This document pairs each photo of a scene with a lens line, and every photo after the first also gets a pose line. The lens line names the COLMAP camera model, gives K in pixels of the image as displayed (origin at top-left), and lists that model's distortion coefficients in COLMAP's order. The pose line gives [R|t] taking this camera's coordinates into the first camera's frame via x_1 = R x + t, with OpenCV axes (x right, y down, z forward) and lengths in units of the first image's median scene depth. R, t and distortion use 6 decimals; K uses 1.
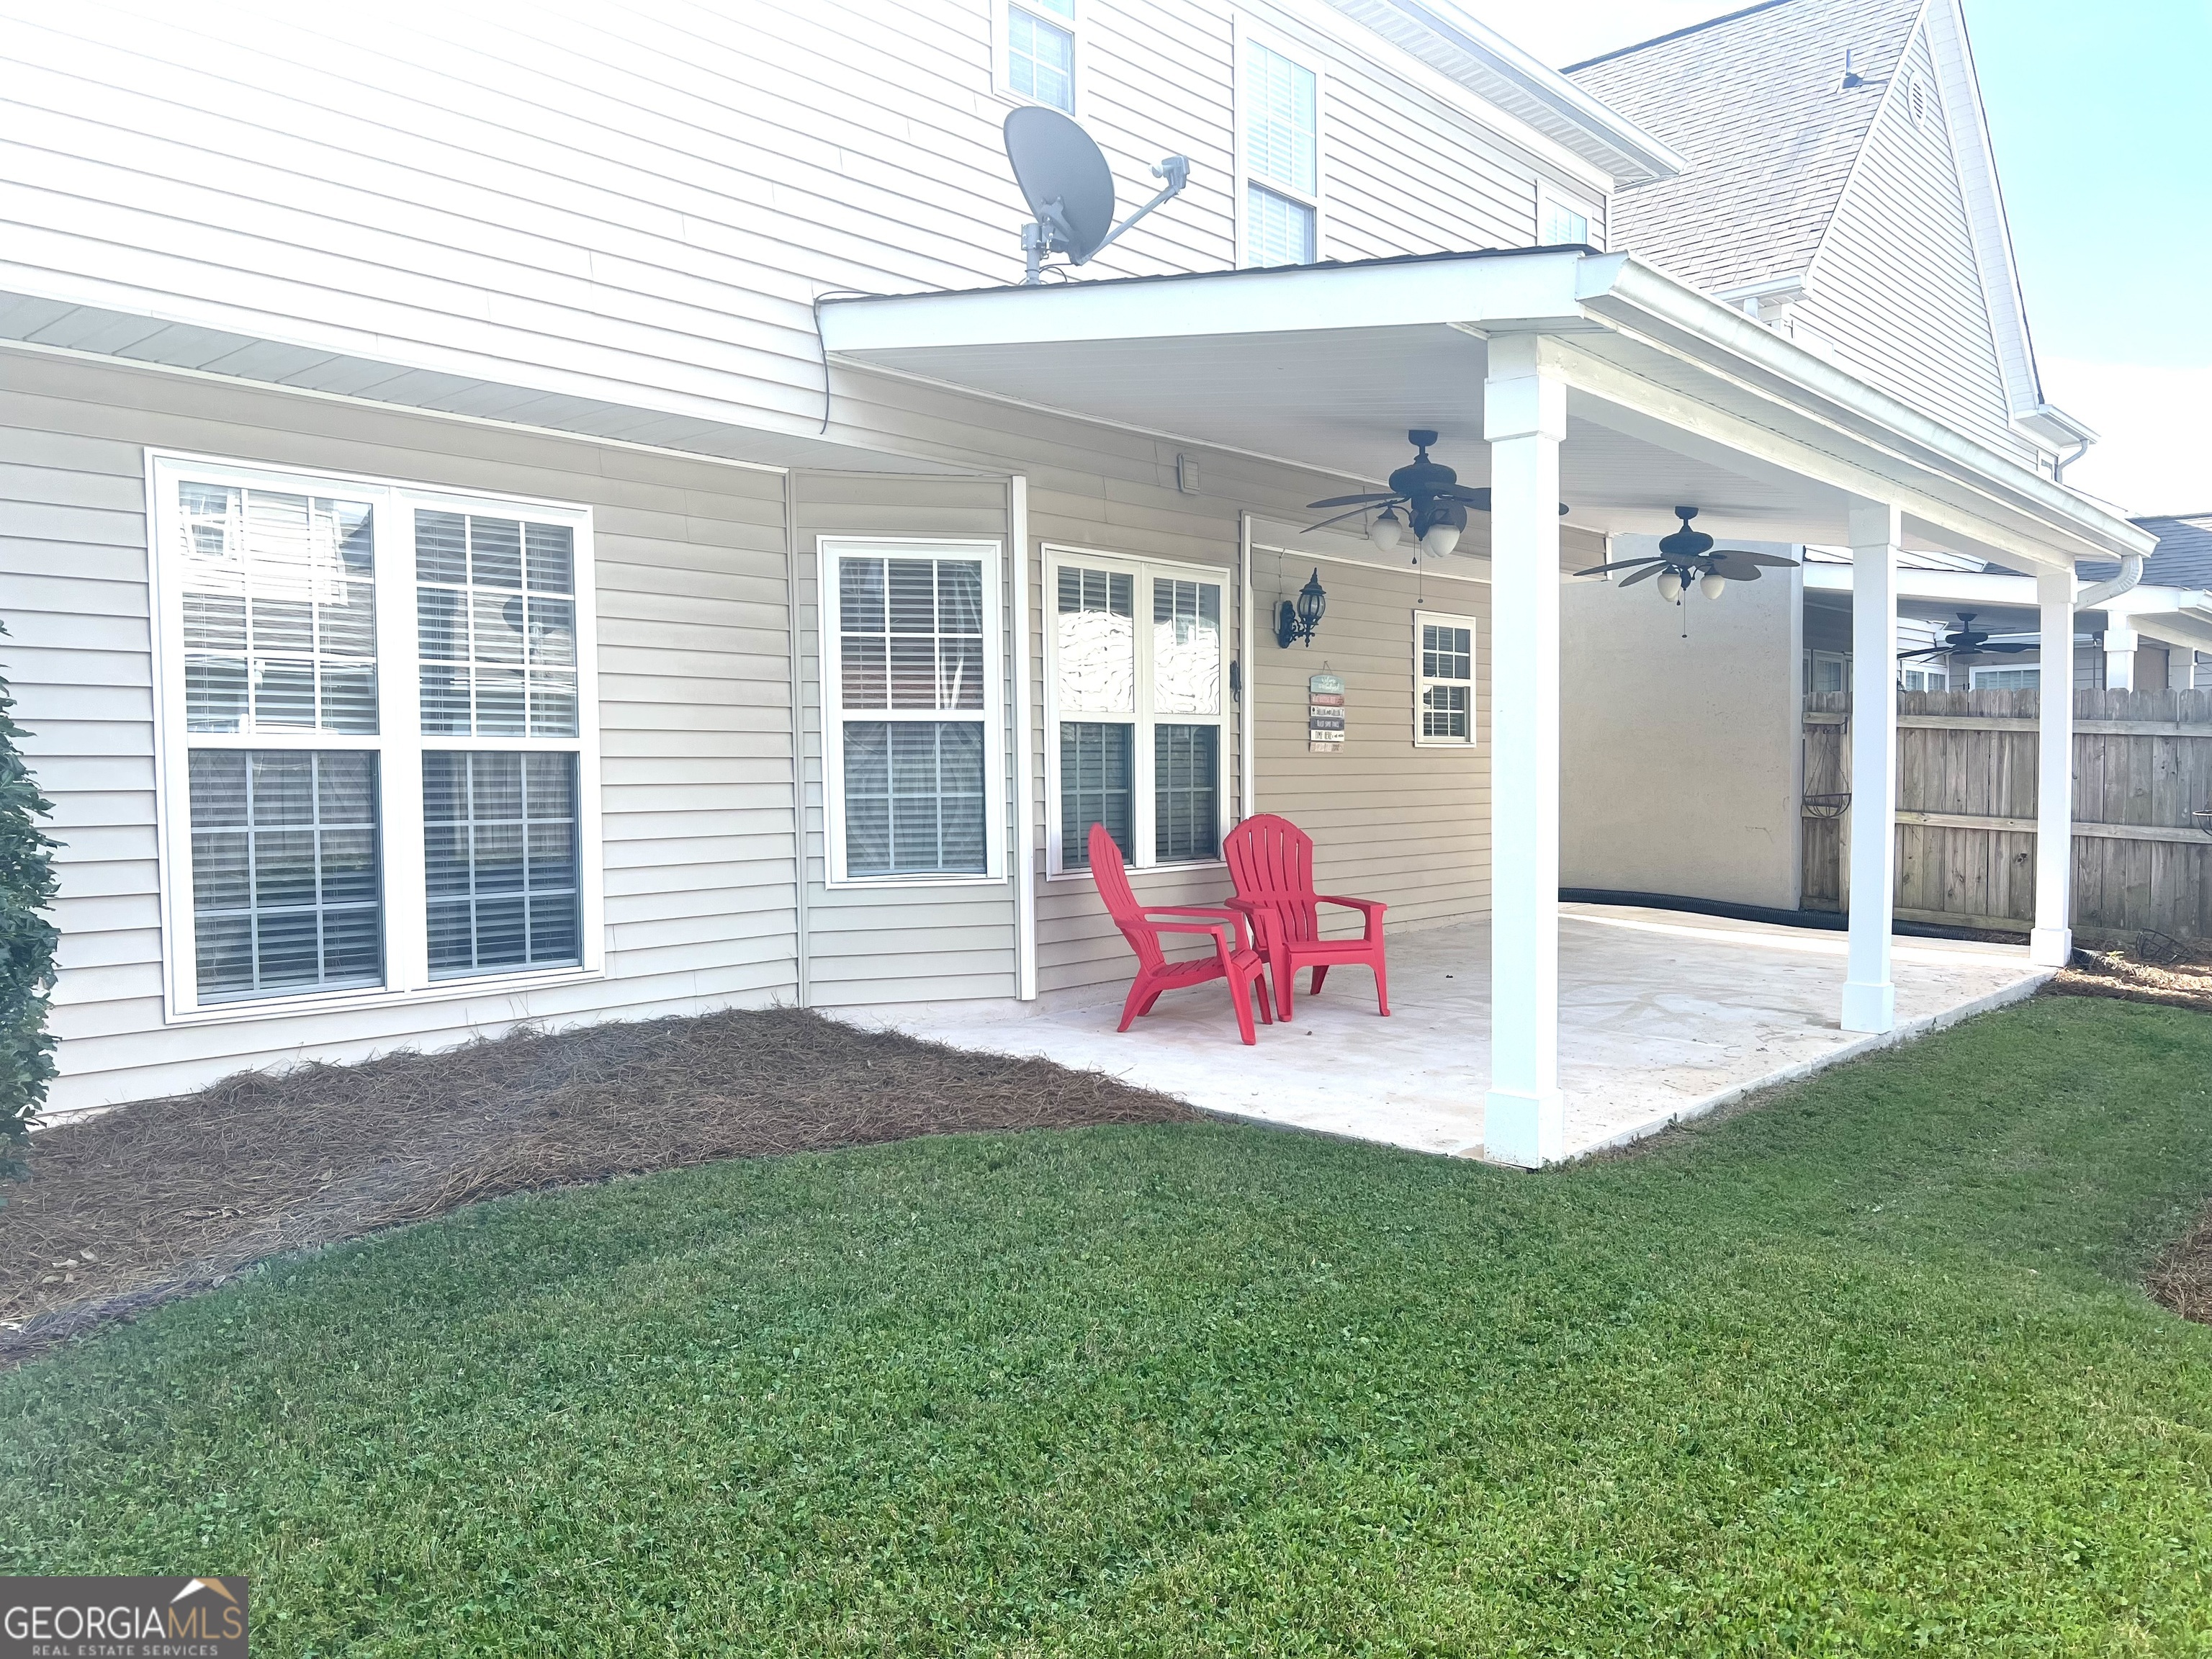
lens RADIAL K [[1643.7, 0, 1101.2], [0, 1643.7, 821.6], [0, 0, 1]] dist [0.120313, -0.225597]
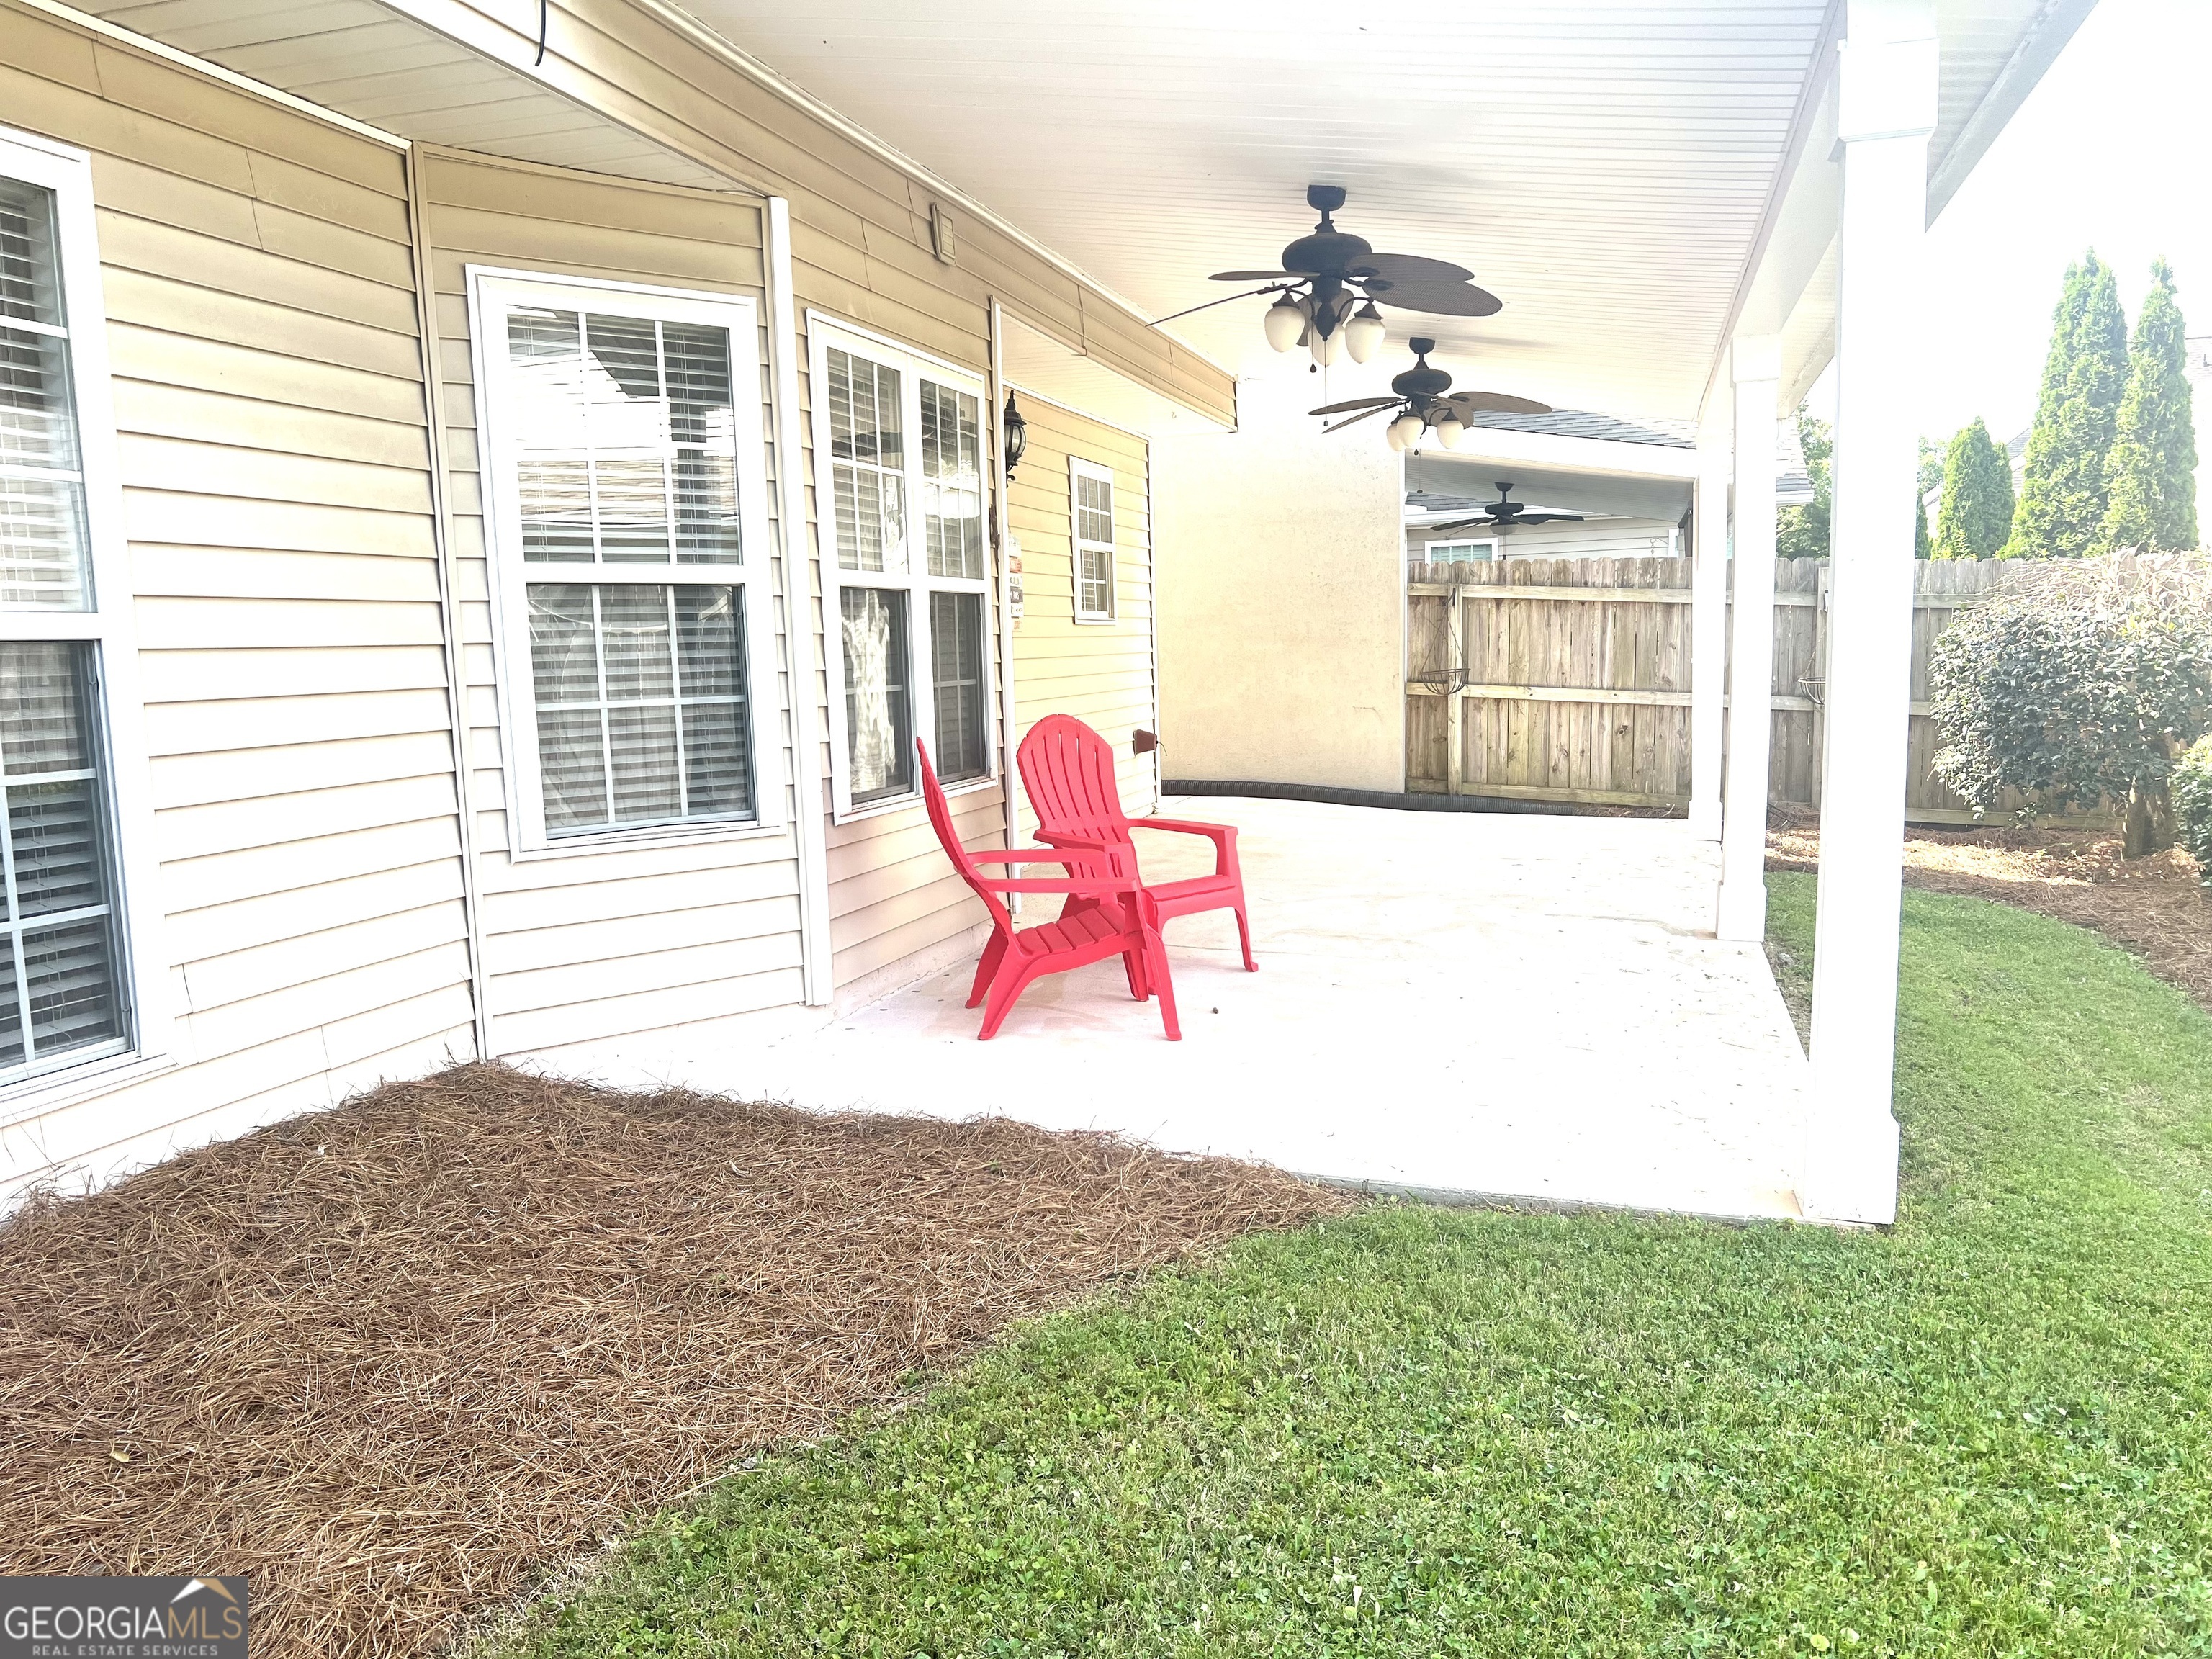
lens RADIAL K [[1643.7, 0, 1101.2], [0, 1643.7, 821.6], [0, 0, 1]] dist [0.120313, -0.225597]
pose [[0.908760, -0.057701, 0.413310, -0.203589], [0.027374, 0.996504, 0.078929, -0.014835], [-0.416420, -0.060414, 0.907163, 0.326671]]
